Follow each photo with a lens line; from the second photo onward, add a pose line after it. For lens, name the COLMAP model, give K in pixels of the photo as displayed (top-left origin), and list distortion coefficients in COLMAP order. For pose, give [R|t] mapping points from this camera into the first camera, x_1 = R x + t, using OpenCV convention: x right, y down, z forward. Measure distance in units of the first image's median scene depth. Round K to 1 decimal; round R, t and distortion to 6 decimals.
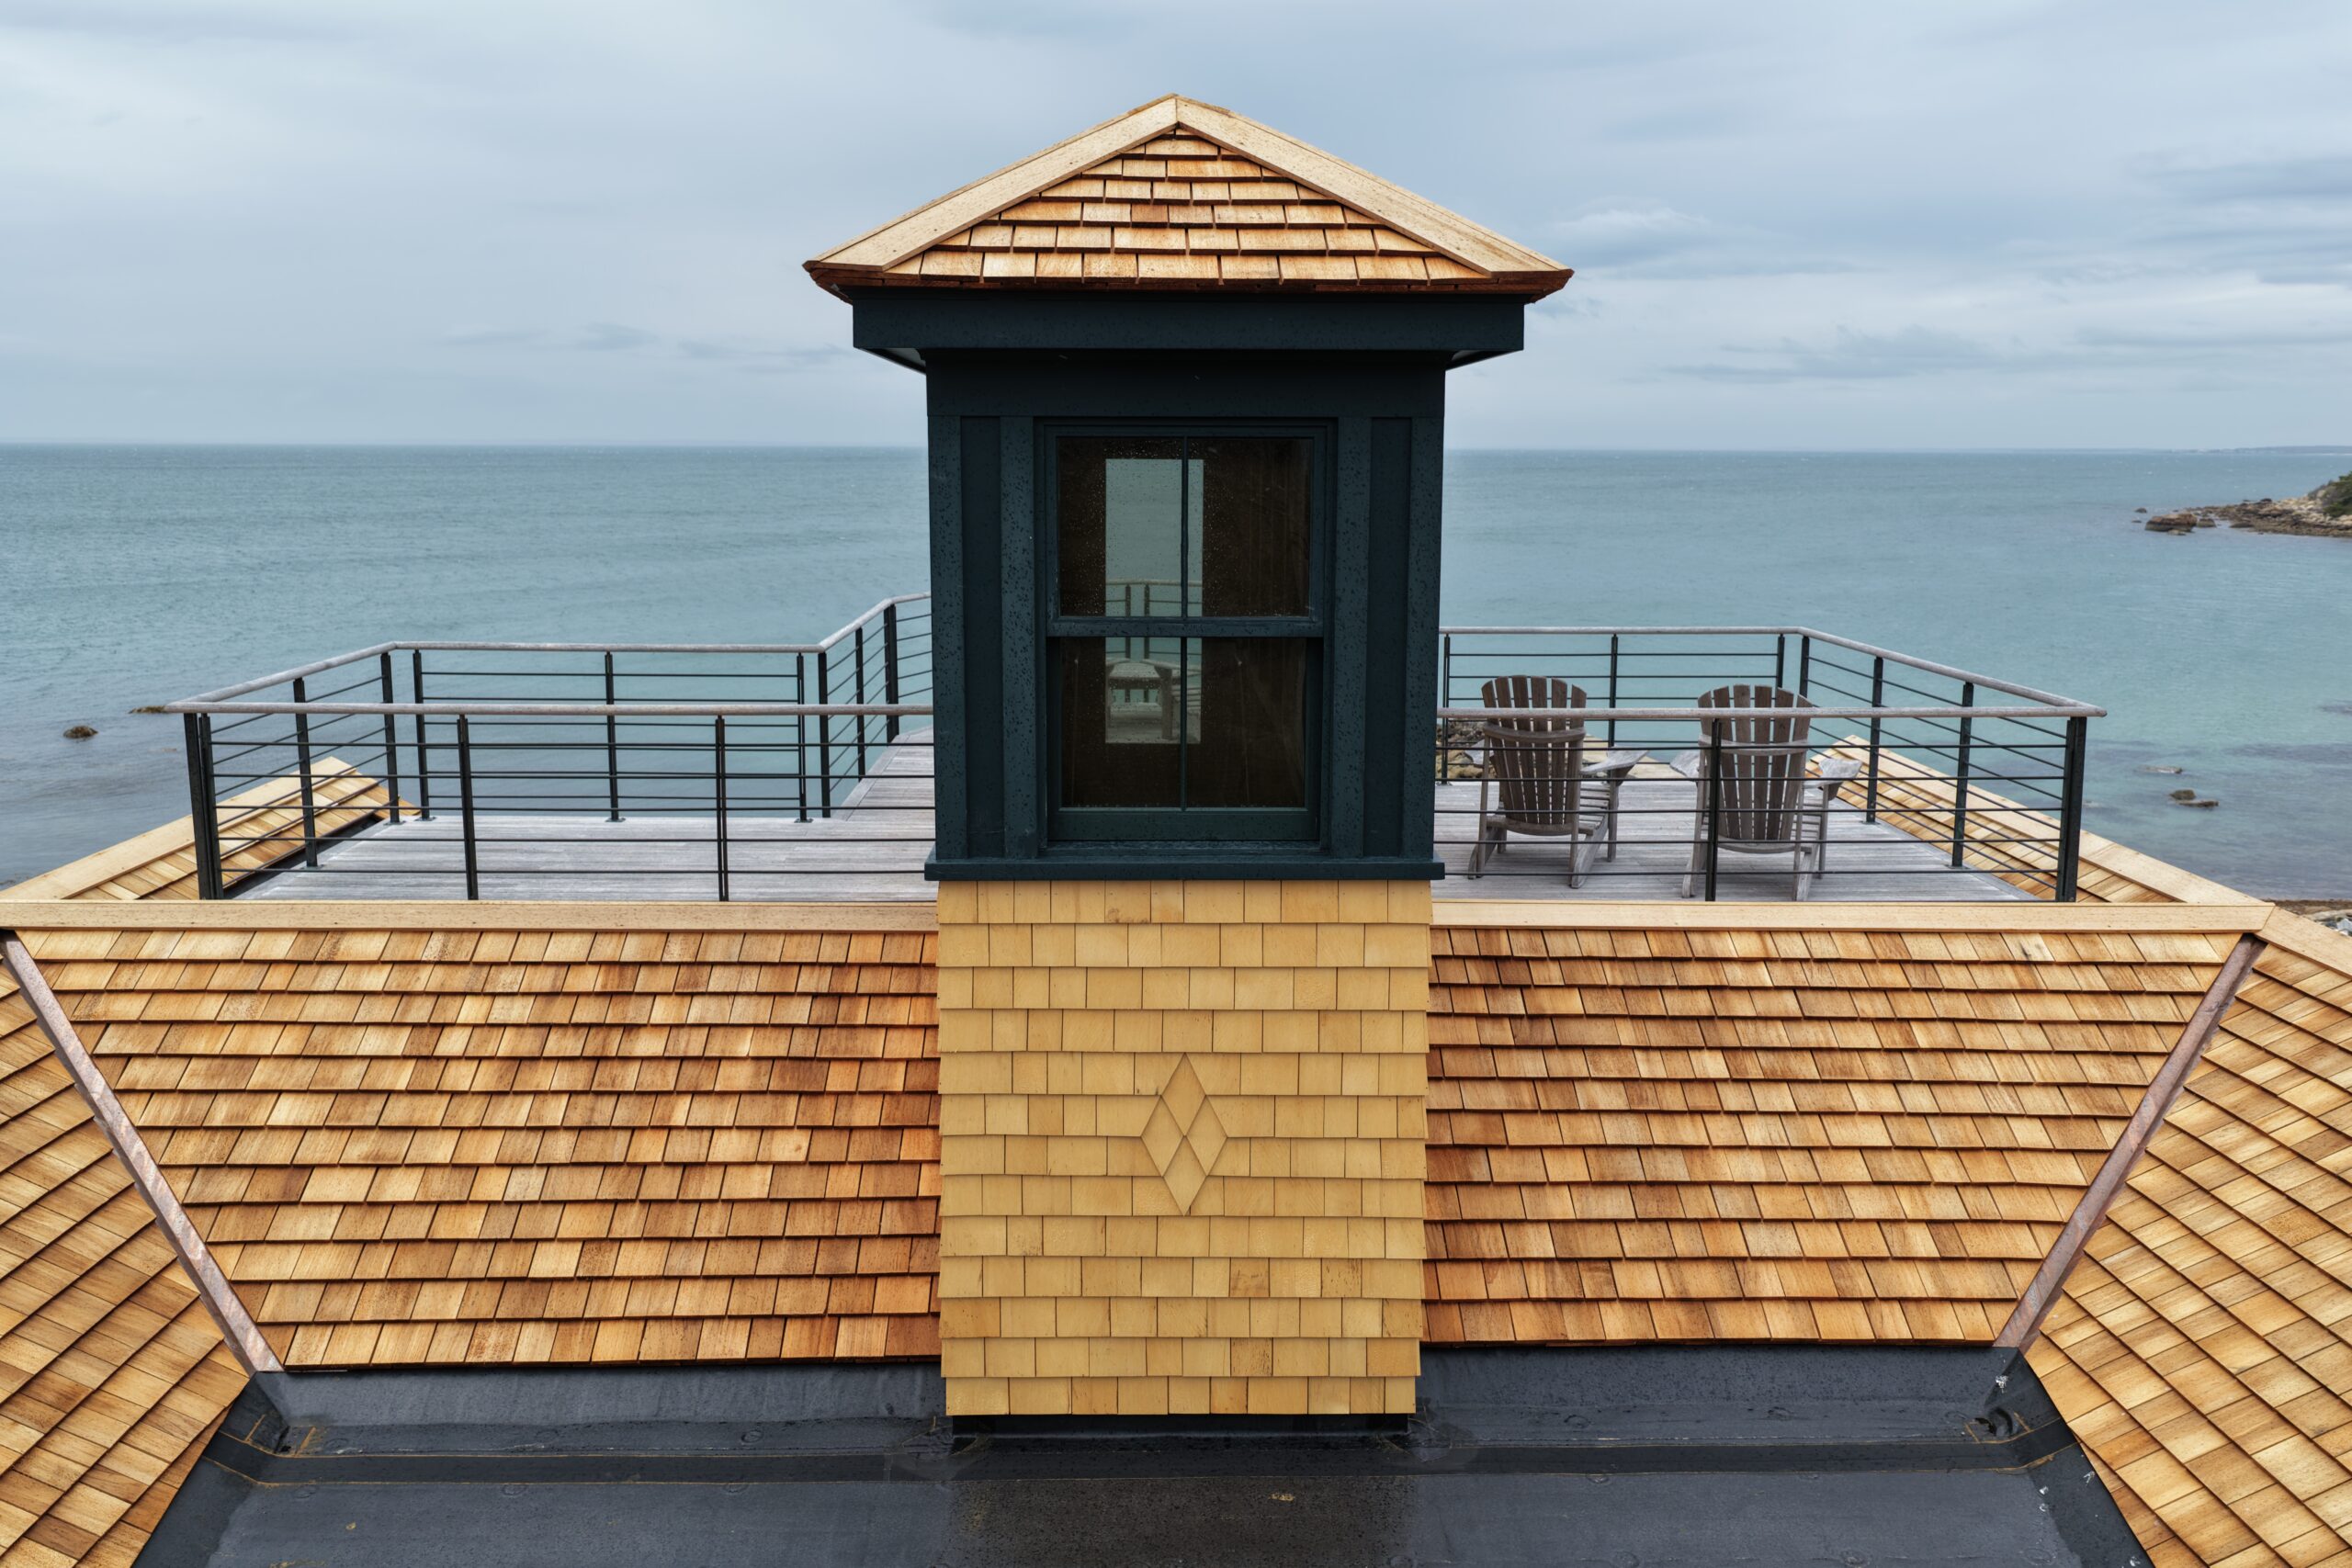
lens RADIAL K [[1958.1, 0, 1176.0], [0, 1958.1, 784.0], [0, 0, 1]] dist [-0.019639, 0.042565]
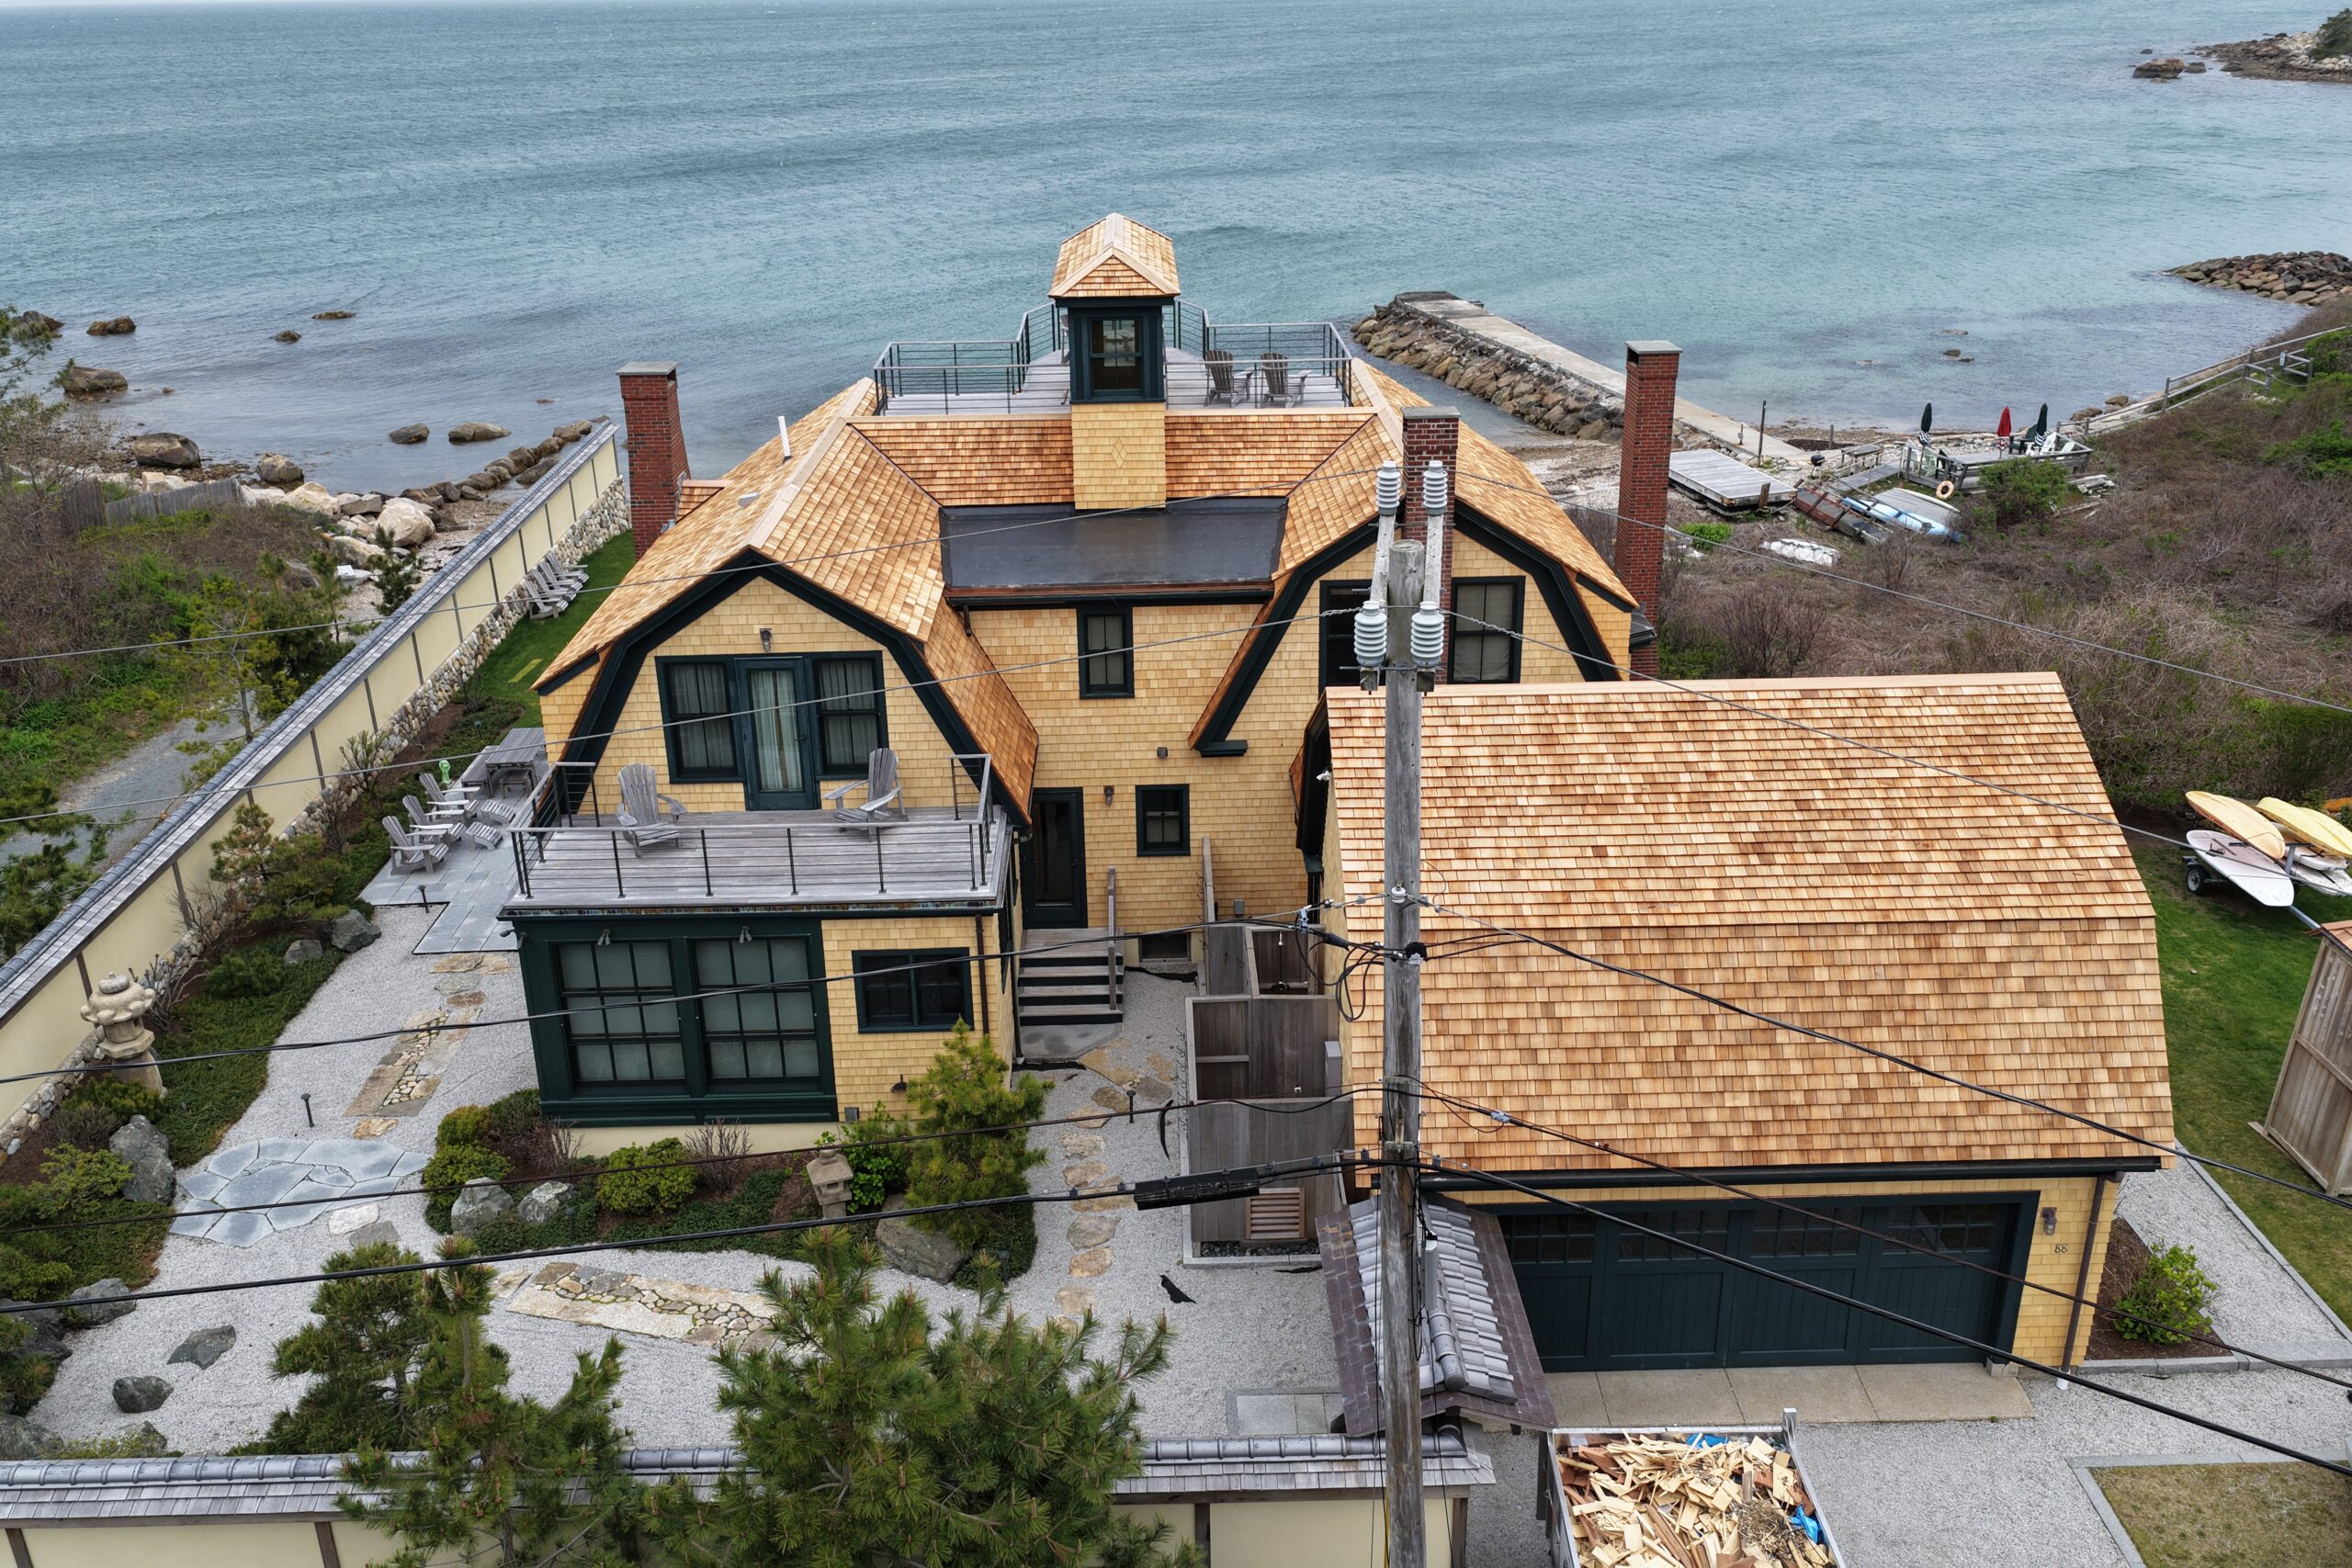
lens RADIAL K [[1949.7, 0, 1173.2], [0, 1949.7, 781.7], [0, 0, 1]] dist [-0.017087, 0.041024]
pose [[0.999756, -0.018682, -0.011748, 0.176347], [0.020776, 0.976281, 0.215509, -0.075869], [0.007444, -0.215700, 0.976431, -3.910221]]
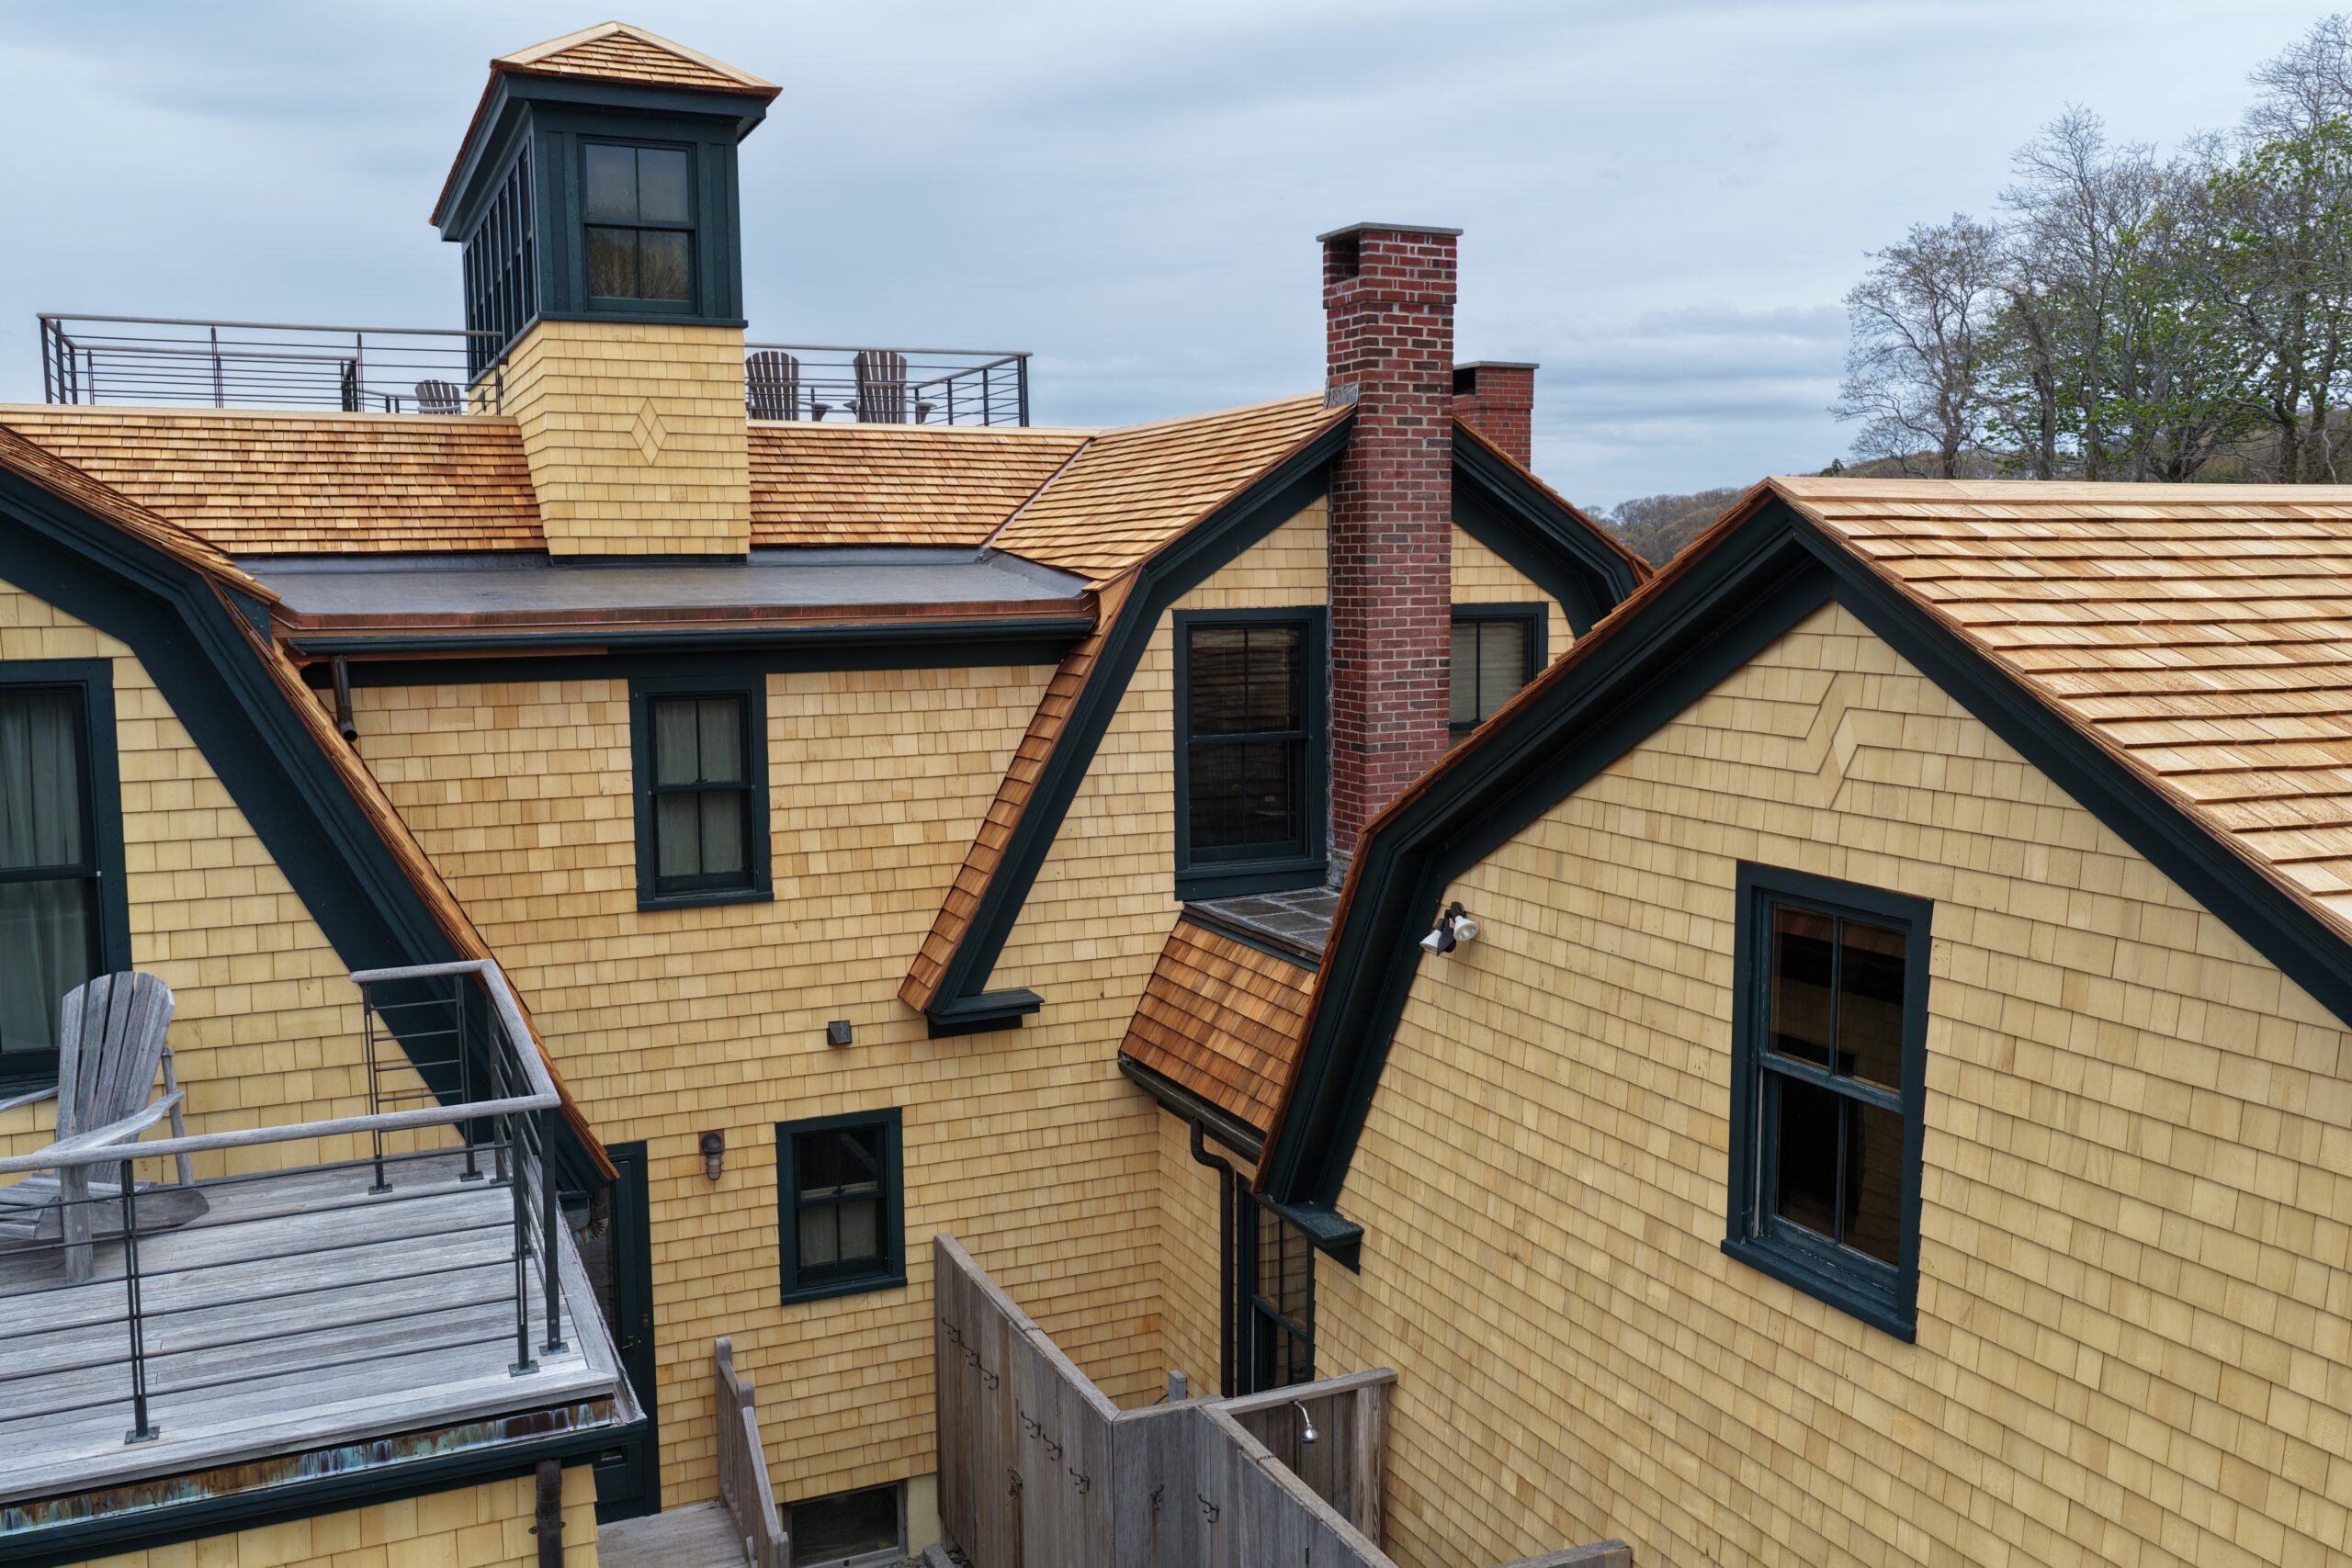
lens RADIAL K [[1953.3, 0, 1168.1], [0, 1953.3, 778.8], [0, 0, 1]] dist [-0.010090, 0.035974]
pose [[0.922191, -0.055366, 0.382752, -0.324572], [0.078474, 0.995900, -0.045012, 0.703163], [-0.378690, 0.071545, 0.922754, -1.349404]]
